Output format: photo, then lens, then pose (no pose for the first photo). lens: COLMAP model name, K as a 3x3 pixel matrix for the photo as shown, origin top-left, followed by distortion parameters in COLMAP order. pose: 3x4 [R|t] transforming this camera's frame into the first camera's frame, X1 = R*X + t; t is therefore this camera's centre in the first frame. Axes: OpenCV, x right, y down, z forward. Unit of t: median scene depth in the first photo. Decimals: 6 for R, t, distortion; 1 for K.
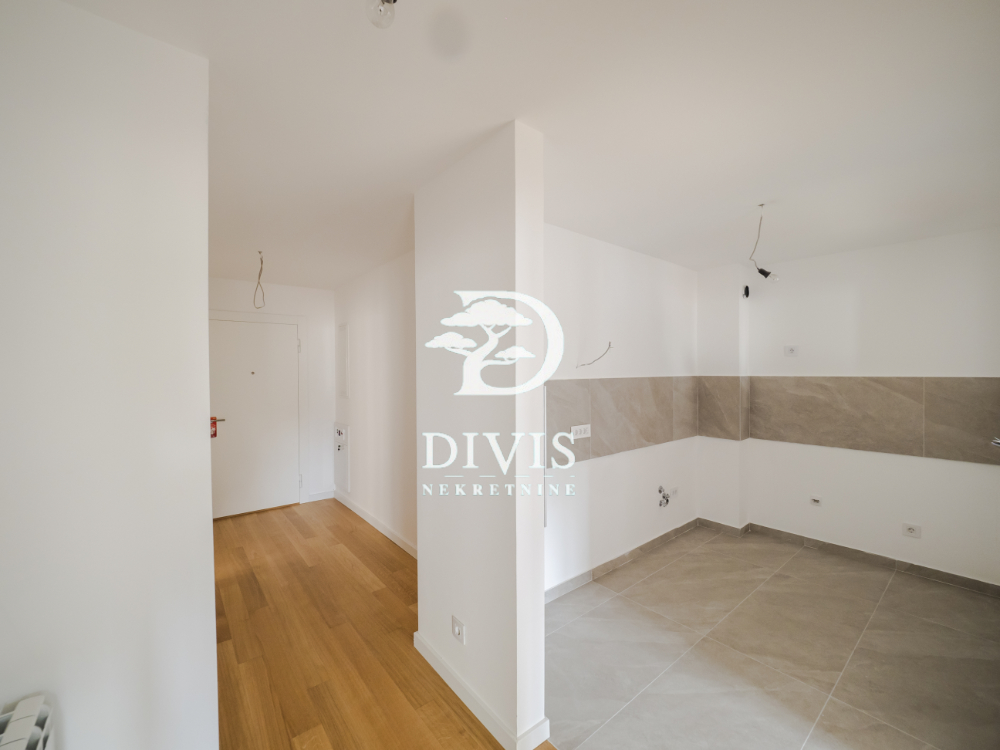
lens RADIAL K [[412.0, 0, 500.1], [0, 412.0, 374.0], [0, 0, 1]] dist [-0.008903, 0.000645]
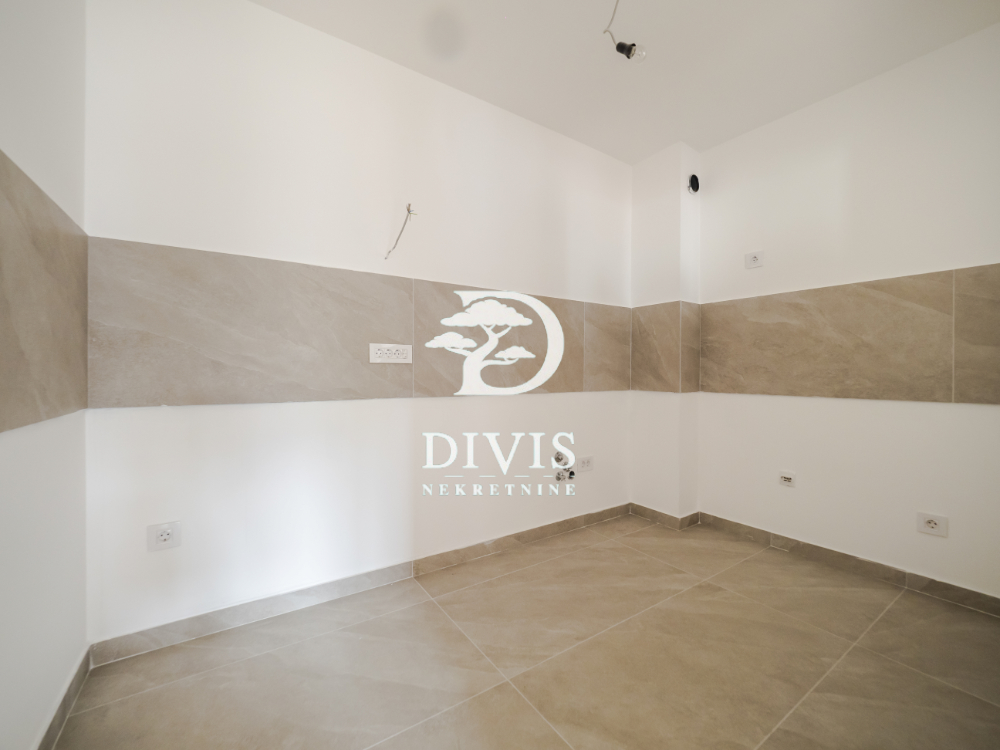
lens RADIAL K [[412.0, 0, 500.7], [0, 412.0, 374.0], [0, 0, 1]] dist [-0.008903, 0.000645]
pose [[0.995756, 0.009684, -0.091525, 0.409591], [-0.010127, 0.999939, -0.004369, 0.163630], [0.091477, 0.005278, 0.995793, 0.325159]]
